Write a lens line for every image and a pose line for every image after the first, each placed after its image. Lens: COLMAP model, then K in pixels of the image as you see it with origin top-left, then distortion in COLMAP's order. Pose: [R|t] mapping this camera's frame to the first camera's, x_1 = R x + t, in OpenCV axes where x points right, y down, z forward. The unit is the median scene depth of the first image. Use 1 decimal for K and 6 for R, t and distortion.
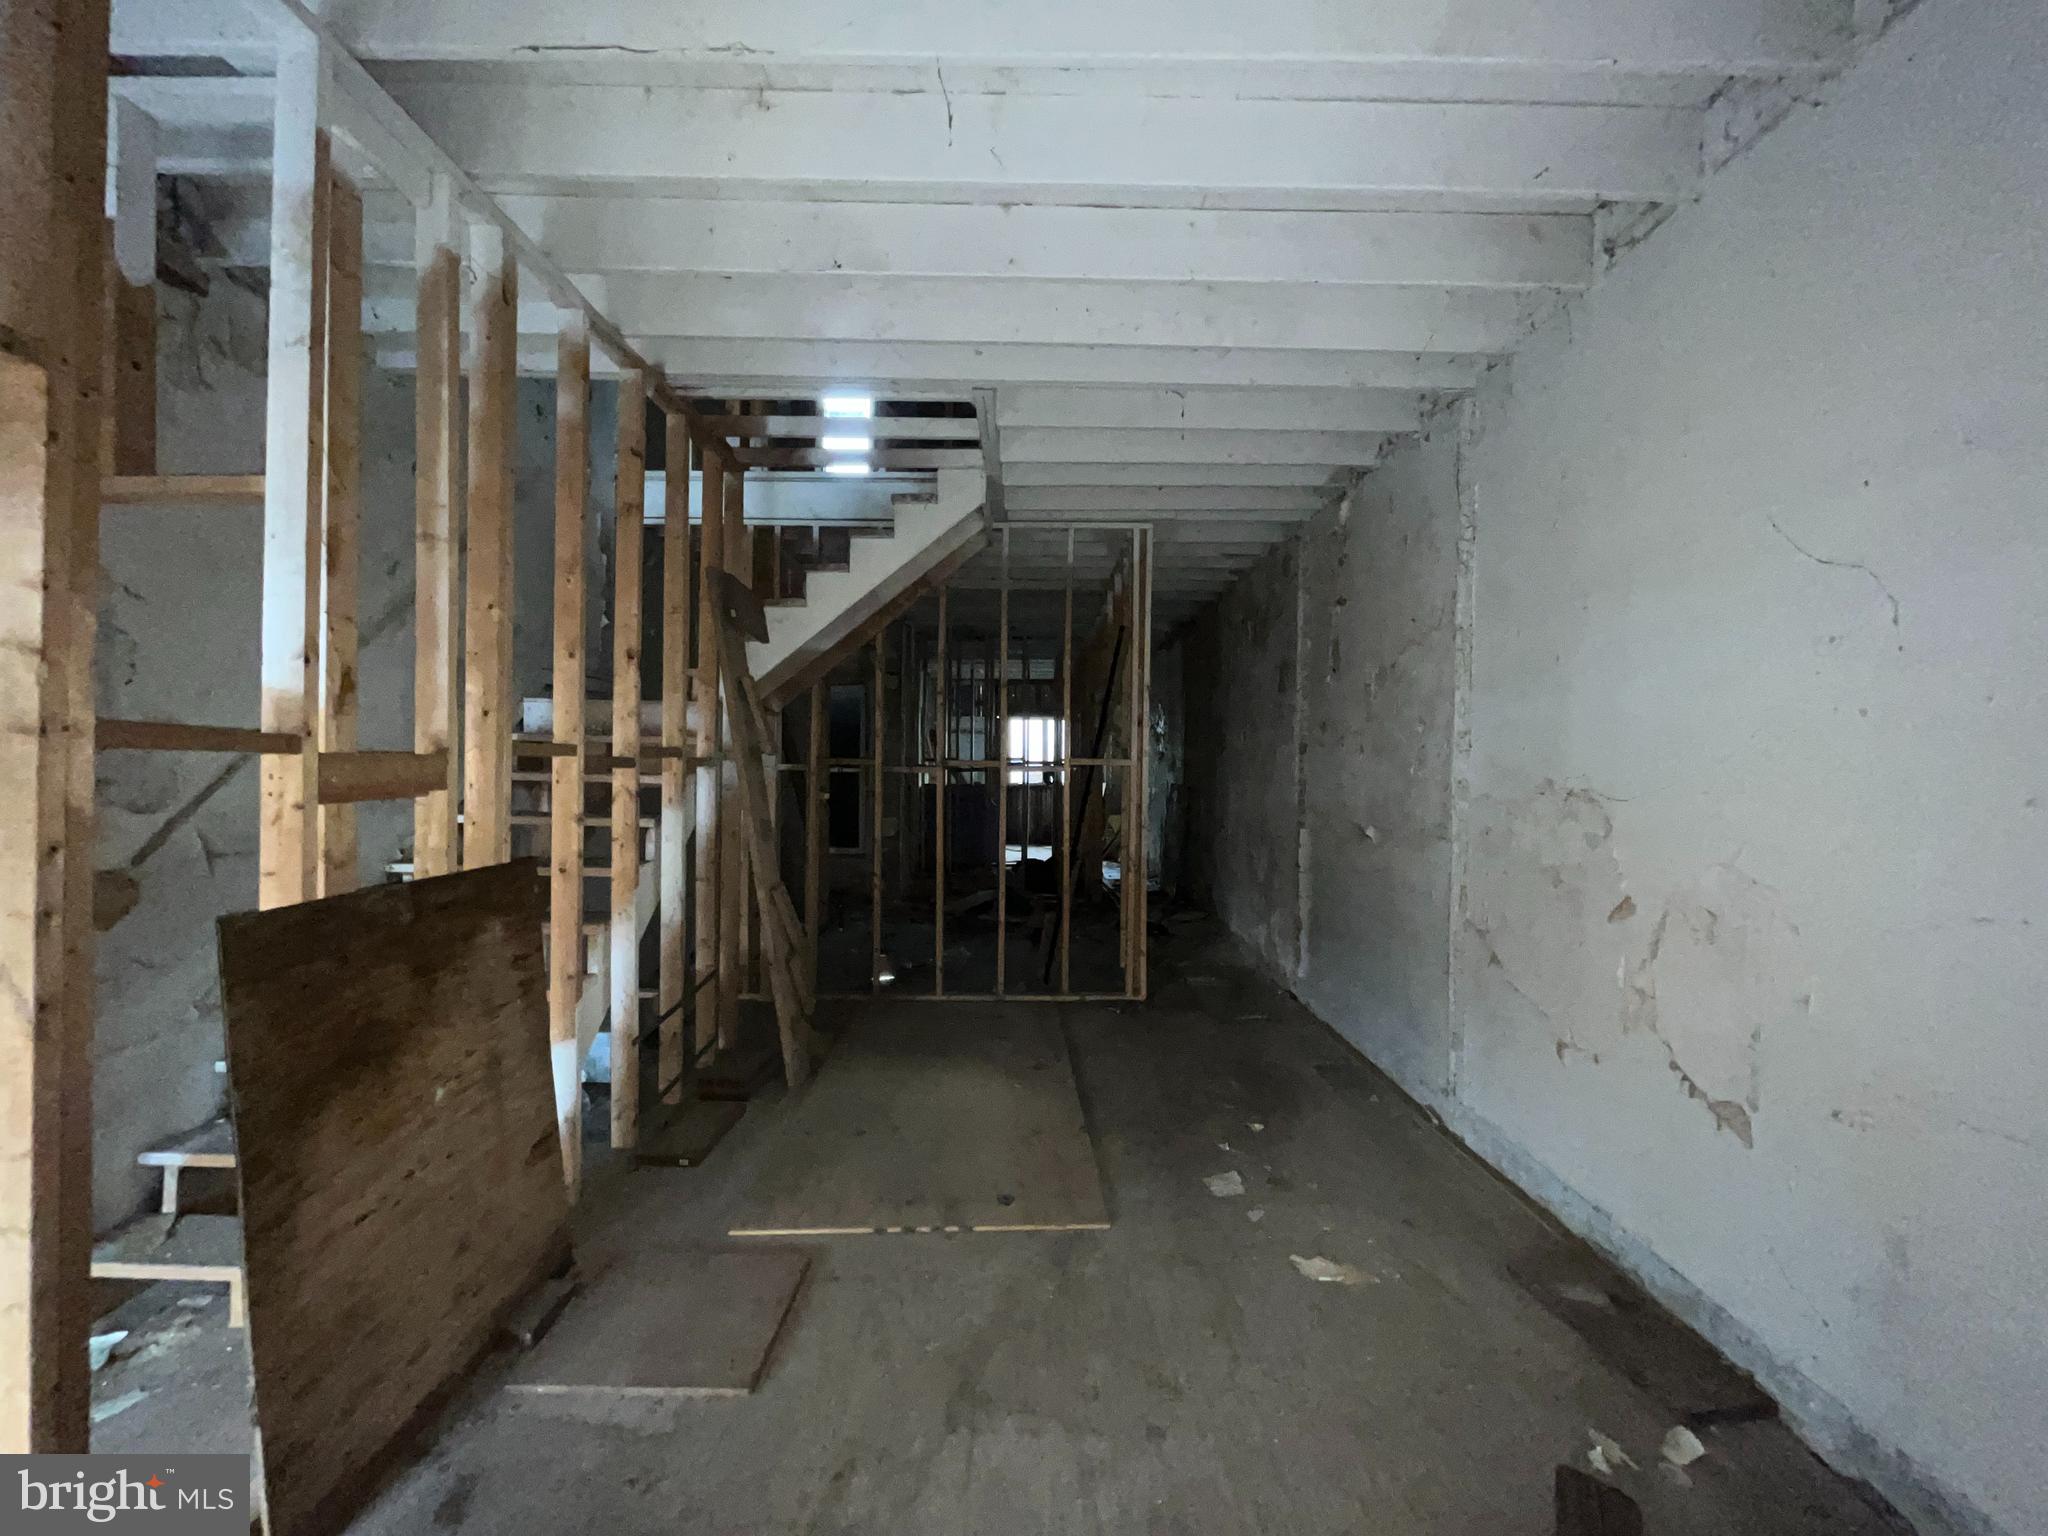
lens RADIAL K [[819.9, 0, 1025.9], [0, 819.9, 765.6], [0, 0, 1]] dist [0.001488, -0.000365]
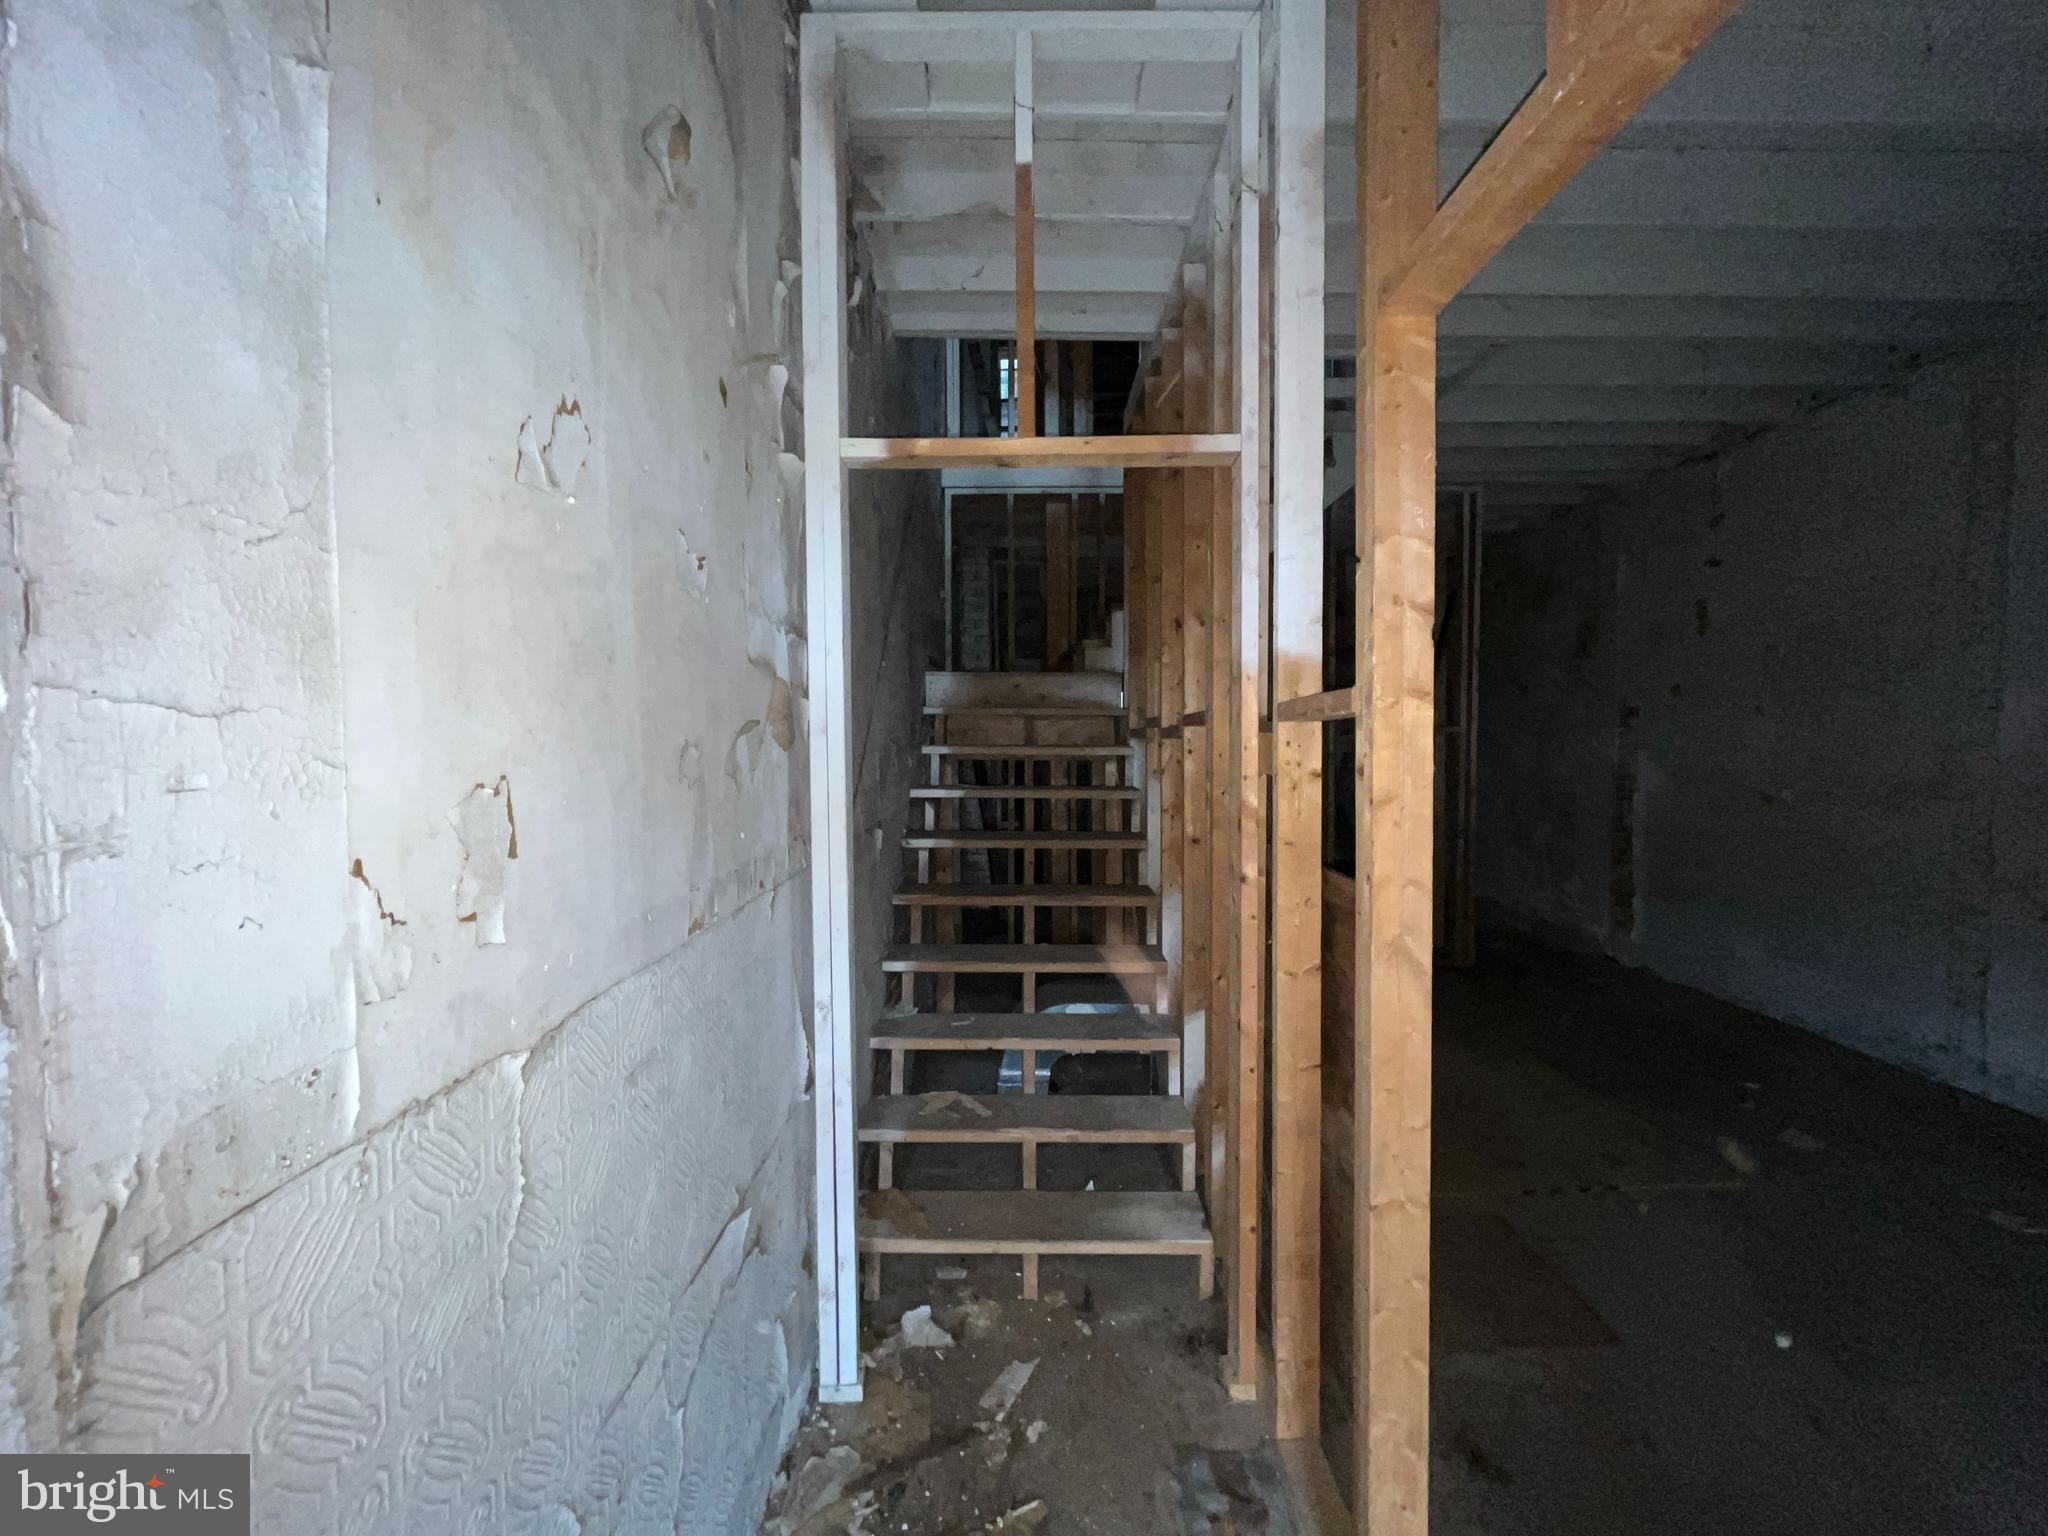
lens RADIAL K [[819.9, 0, 1025.6], [0, 819.9, 764.8], [0, 0, 1]] dist [0.001488, -0.000365]
pose [[0.999807, -0.014836, 0.012872, -0.771608], [0.014419, 0.999388, 0.031874, 0.000760], [-0.013337, -0.031682, 0.999409, 0.016694]]
